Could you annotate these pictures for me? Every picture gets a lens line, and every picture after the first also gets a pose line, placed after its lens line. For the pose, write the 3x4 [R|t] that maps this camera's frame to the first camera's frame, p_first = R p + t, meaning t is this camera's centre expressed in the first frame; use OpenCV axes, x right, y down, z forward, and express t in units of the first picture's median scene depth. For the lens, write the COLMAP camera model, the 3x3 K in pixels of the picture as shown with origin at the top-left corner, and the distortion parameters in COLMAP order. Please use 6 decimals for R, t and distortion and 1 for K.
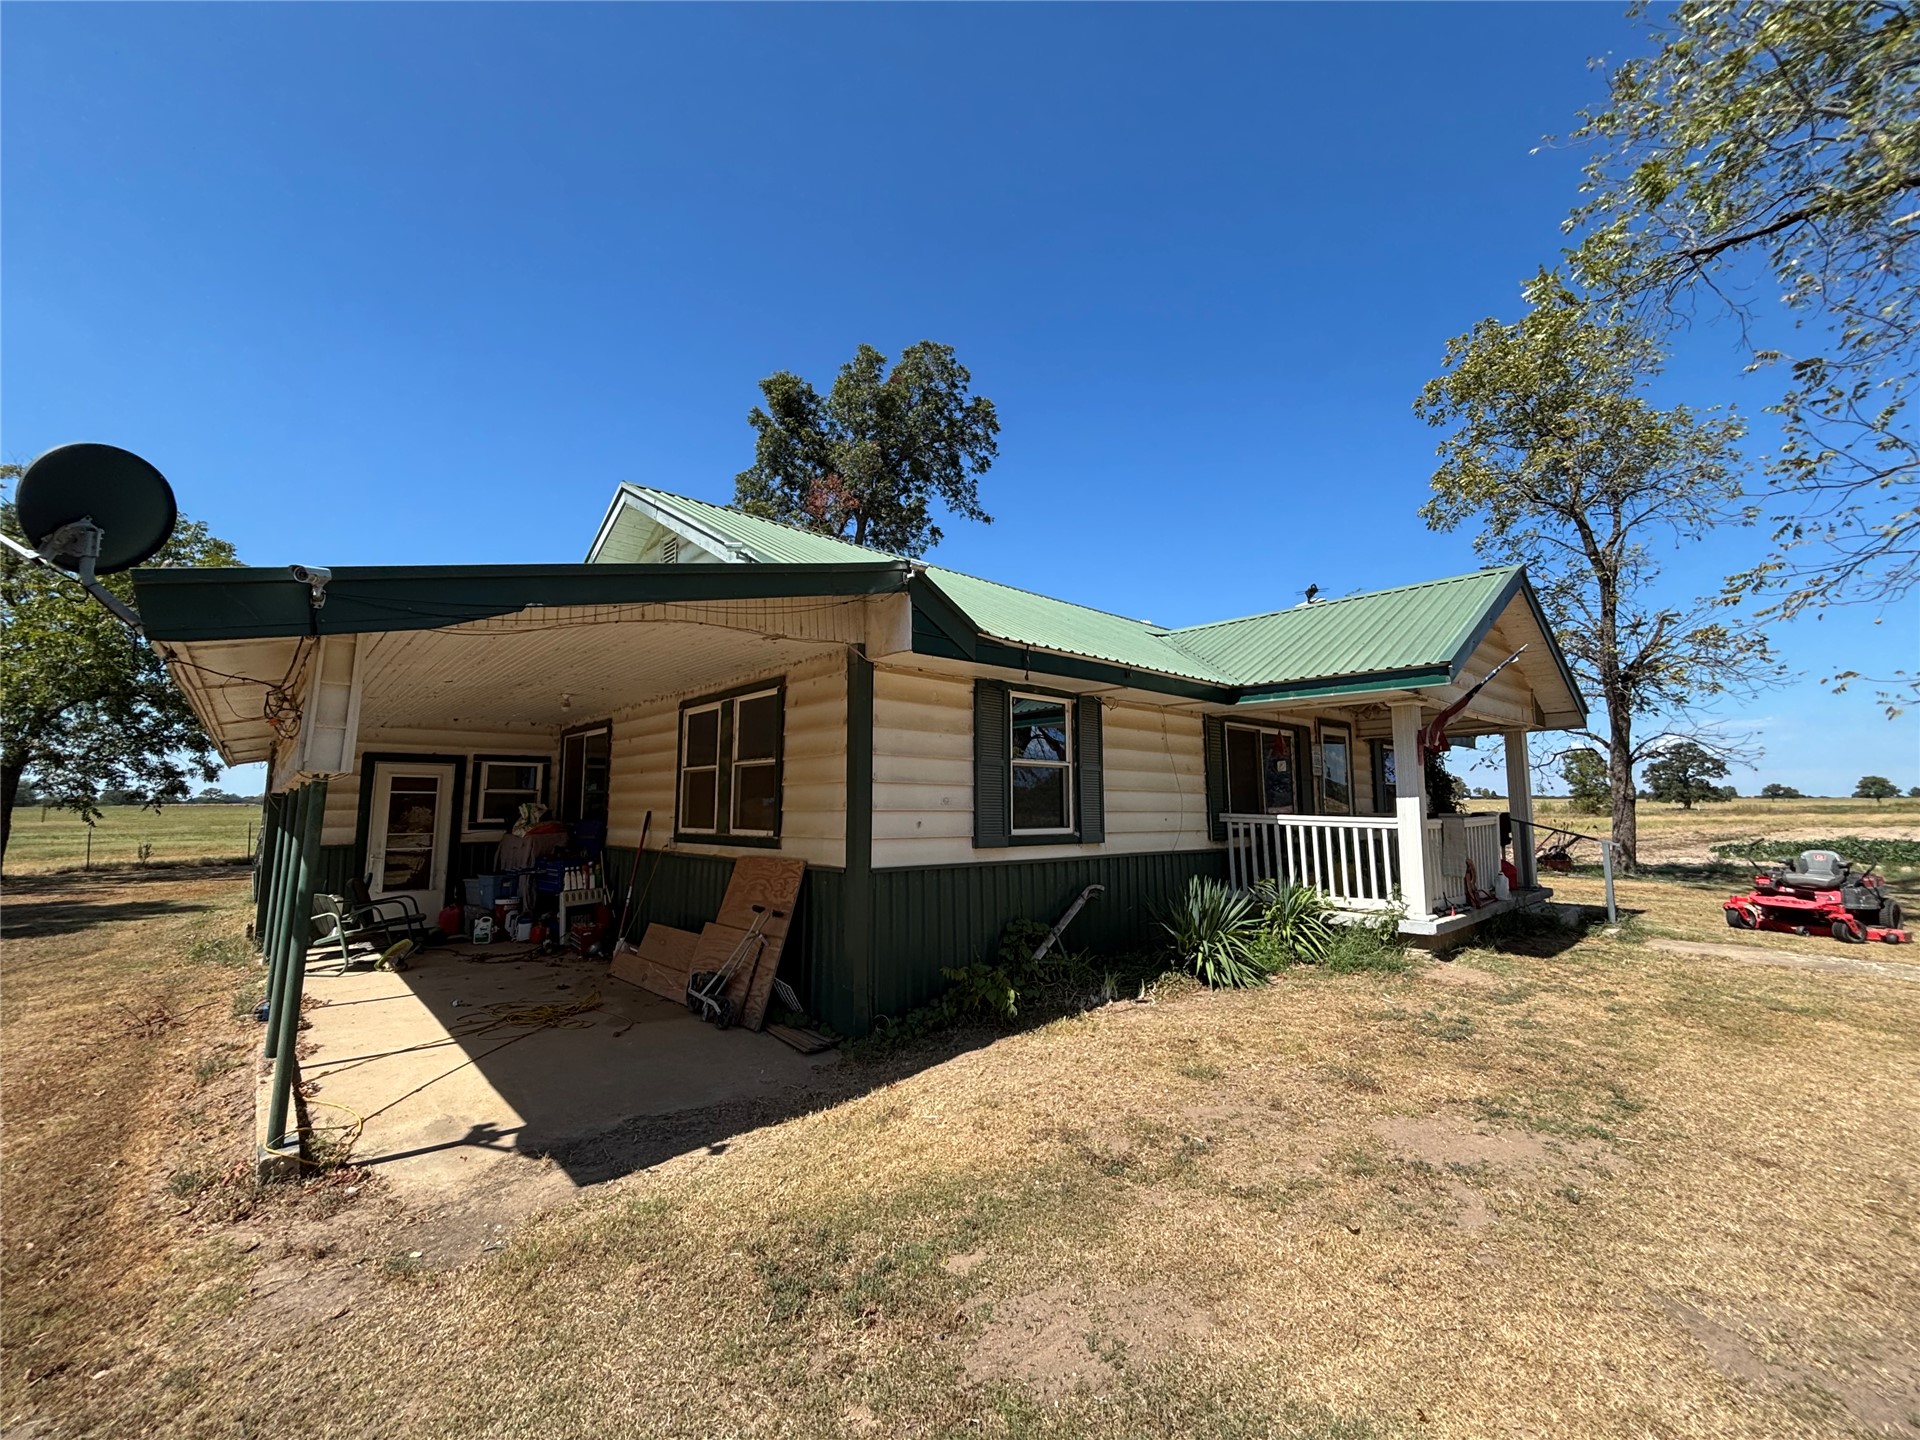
lens RADIAL K [[775.6, 0, 957.5], [0, 775.6, 718.4], [0, 0, 1]] dist [0.002549, 0.000608]
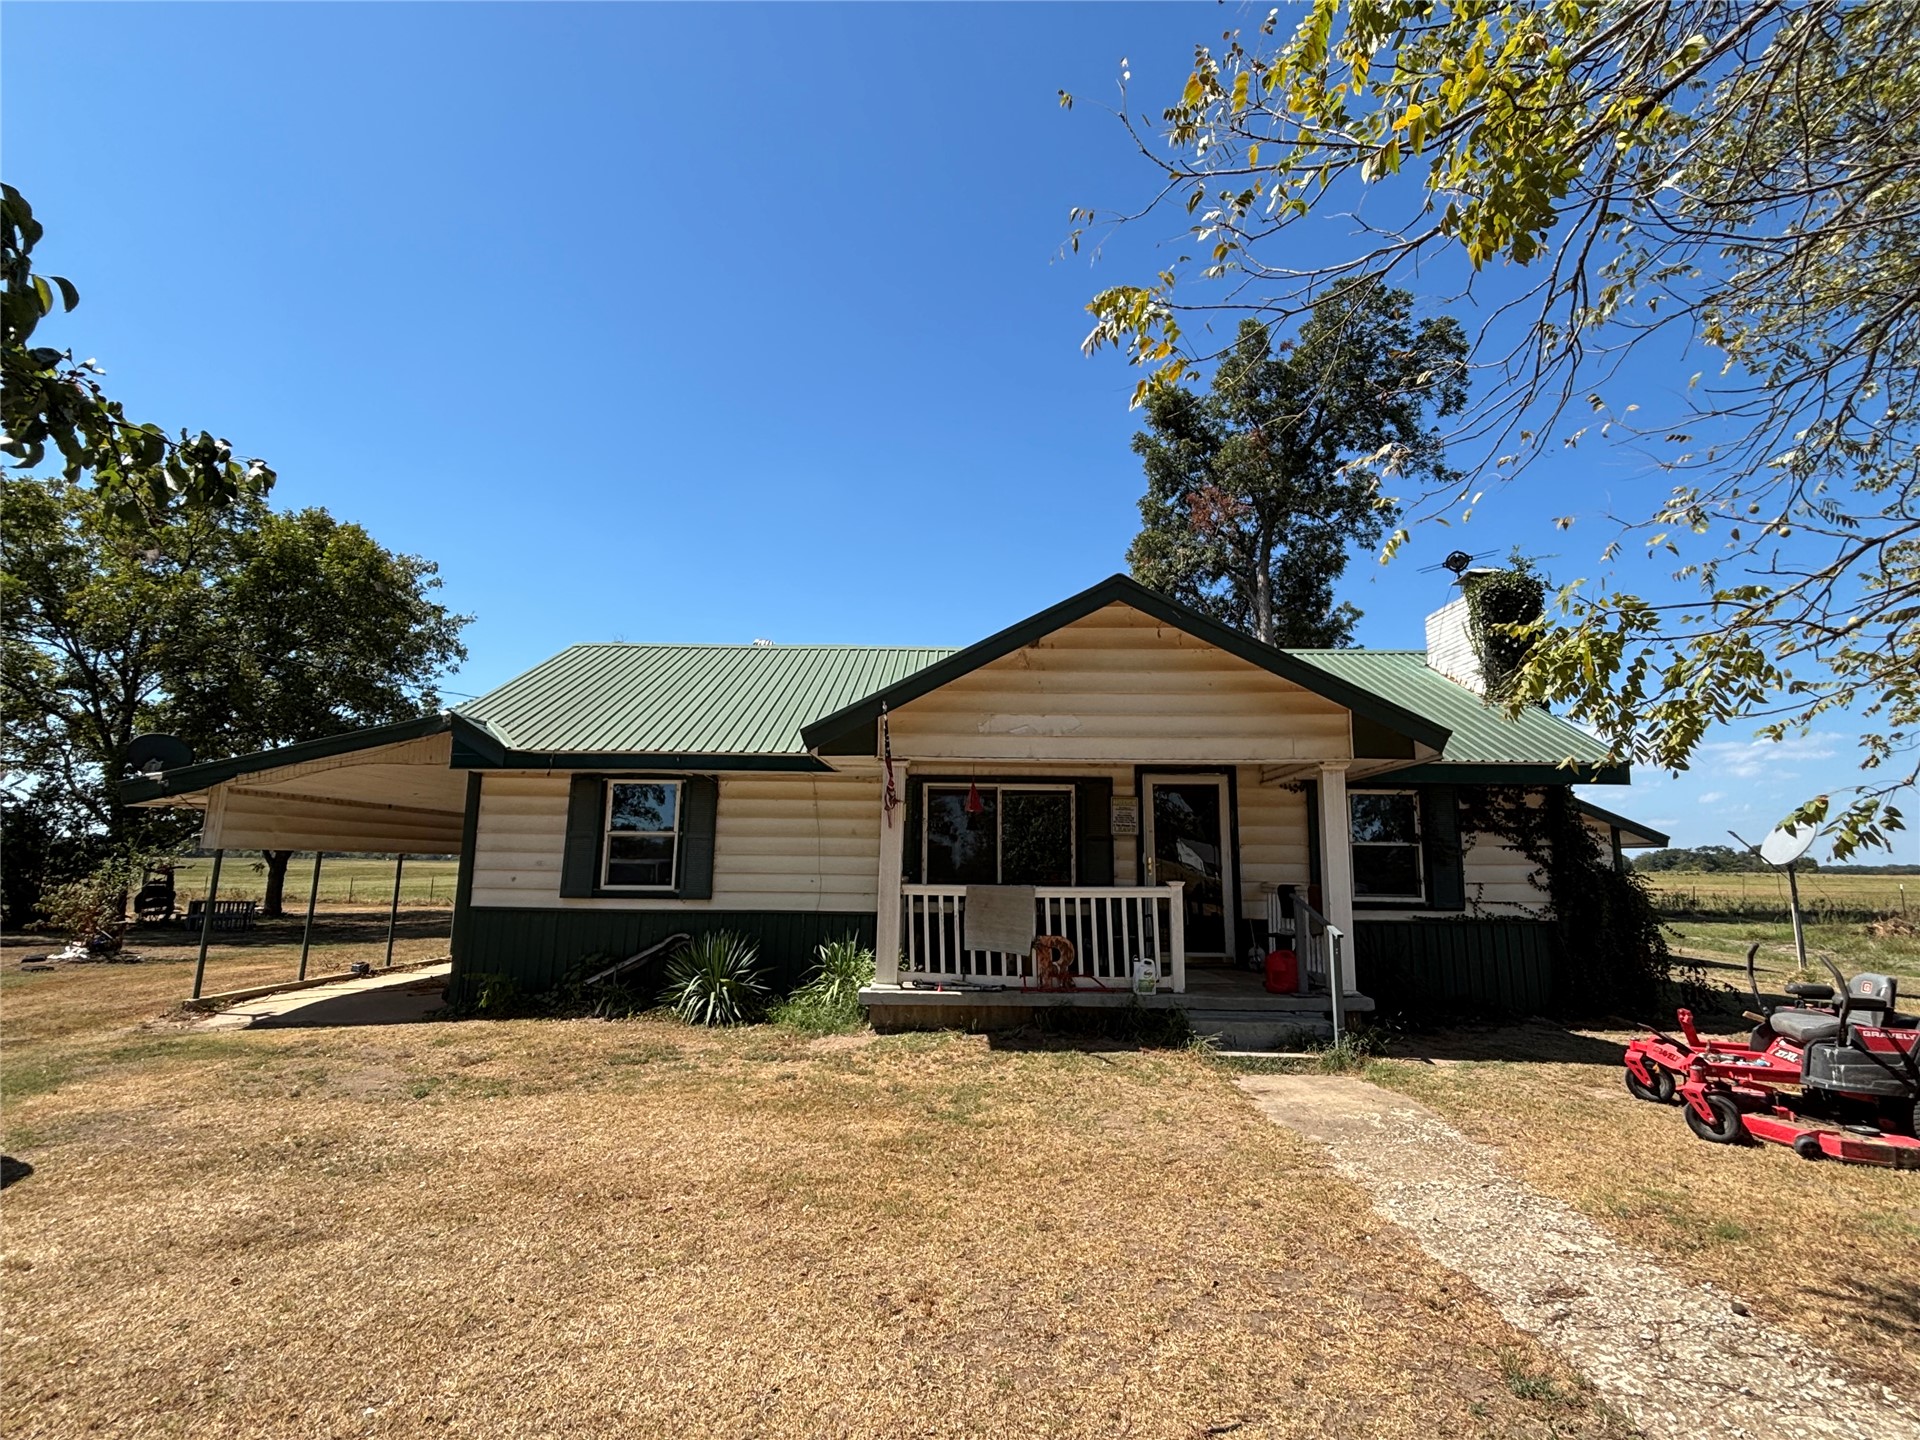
lens RADIAL K [[919.7, 0, 966.8], [0, 919.7, 736.7], [0, 0, 1]] dist [-0.003265, -0.000126]
pose [[0.744407, -0.085552, -0.662223, 1.684833], [0.069344, 0.996300, -0.050762, 0.014788], [0.664116, -0.008134, 0.747585, 0.256818]]
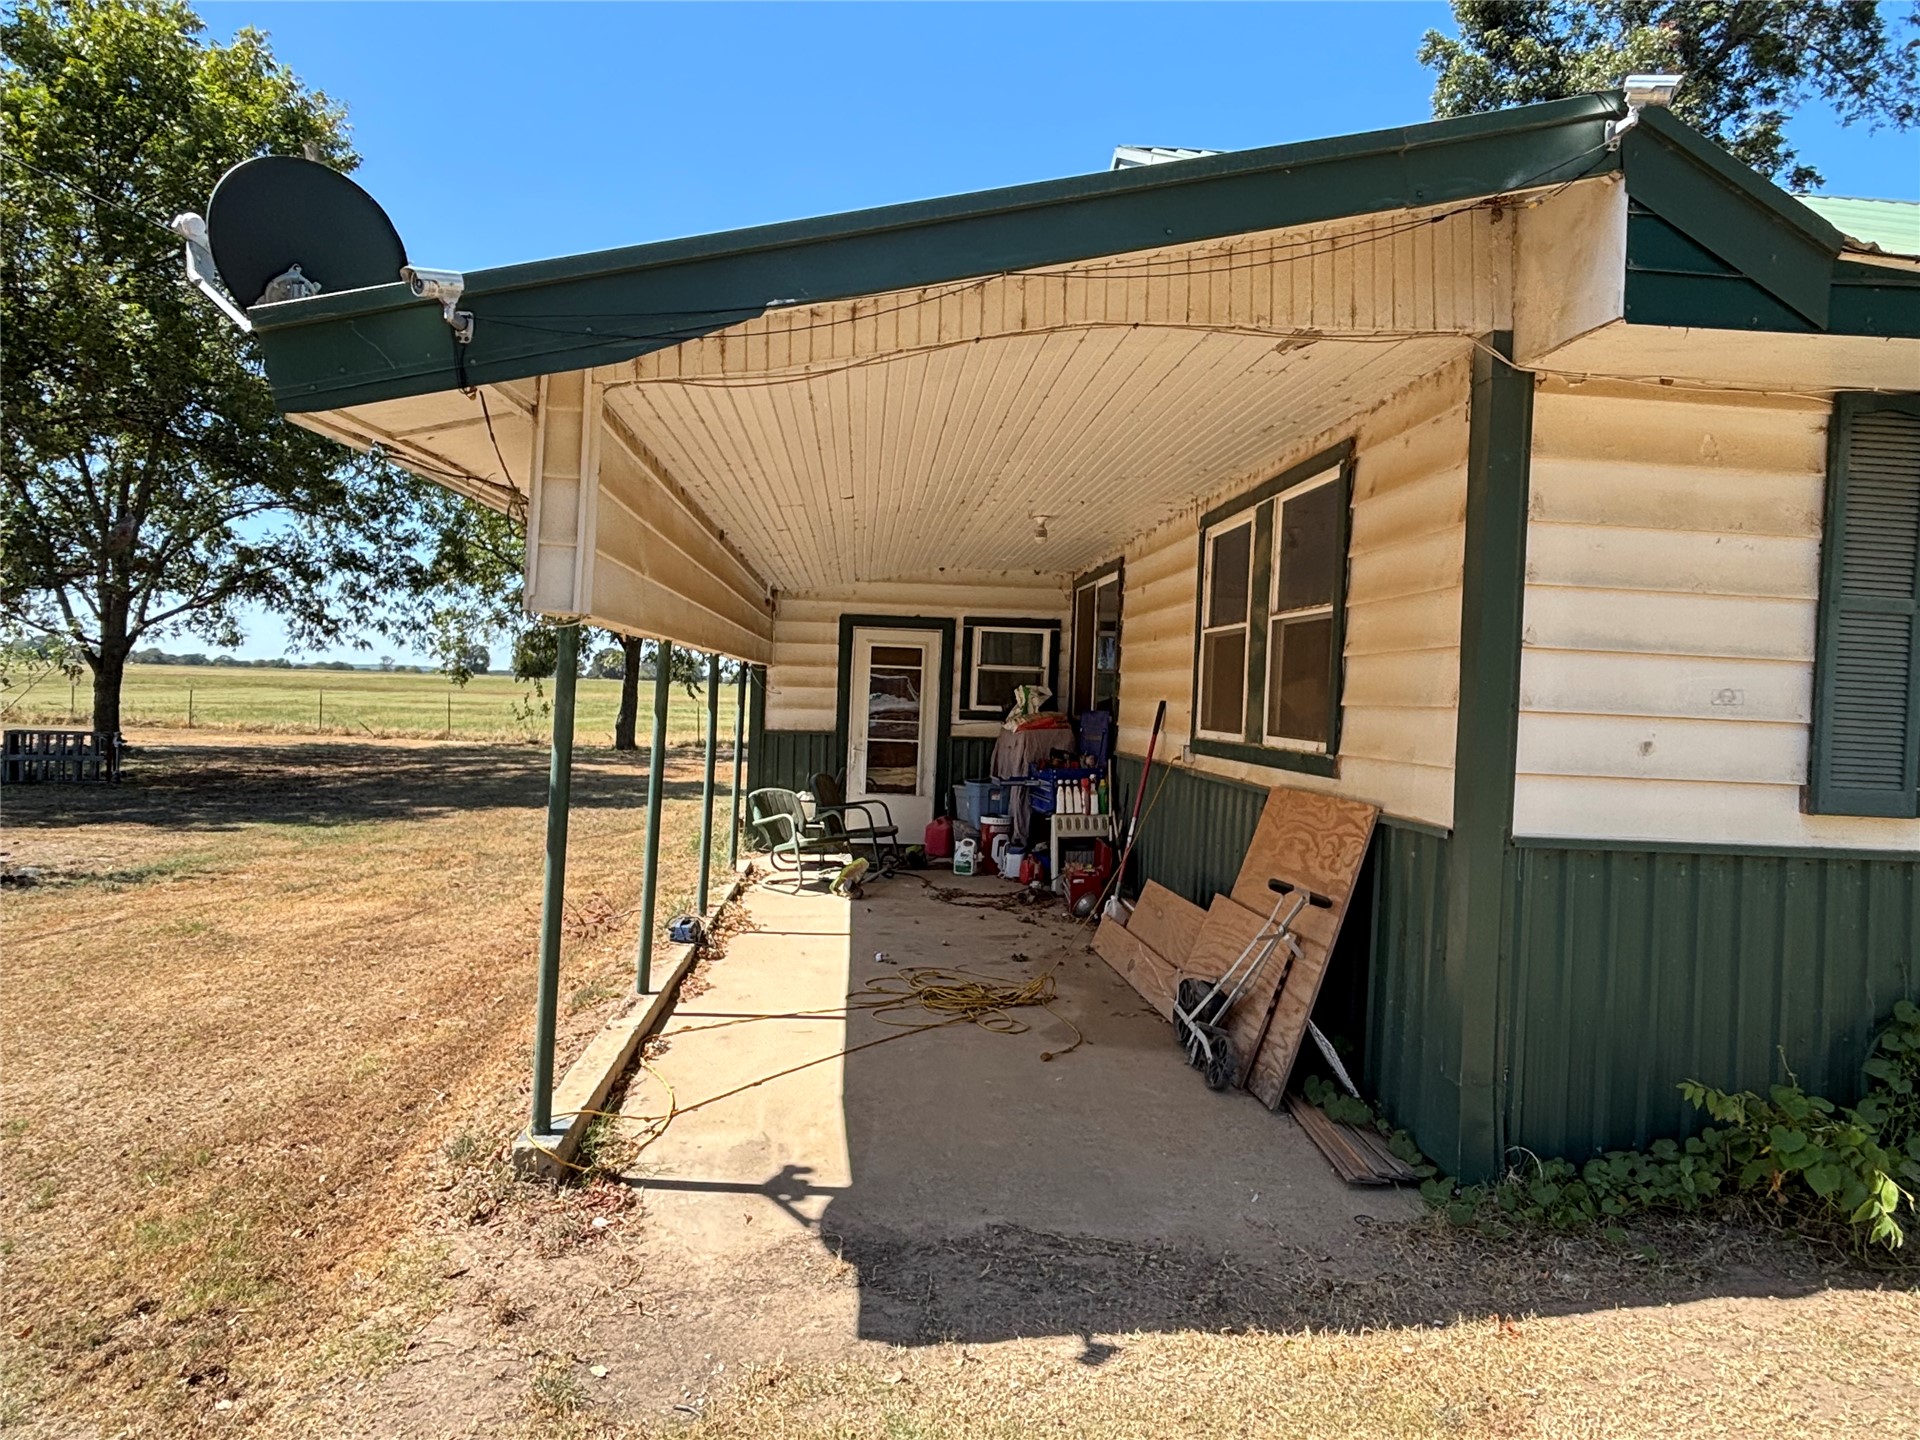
lens RADIAL K [[1134.4, 0, 938.4], [0, 1134.4, 731.5], [0, 0, 1]] dist [-0.004775, -0.000306]
pose [[0.782681, 0.049563, -0.620447, 0.032086], [0.036323, 0.991489, 0.125023, 0.032610], [0.621363, -0.120389, 0.774219, 0.251921]]
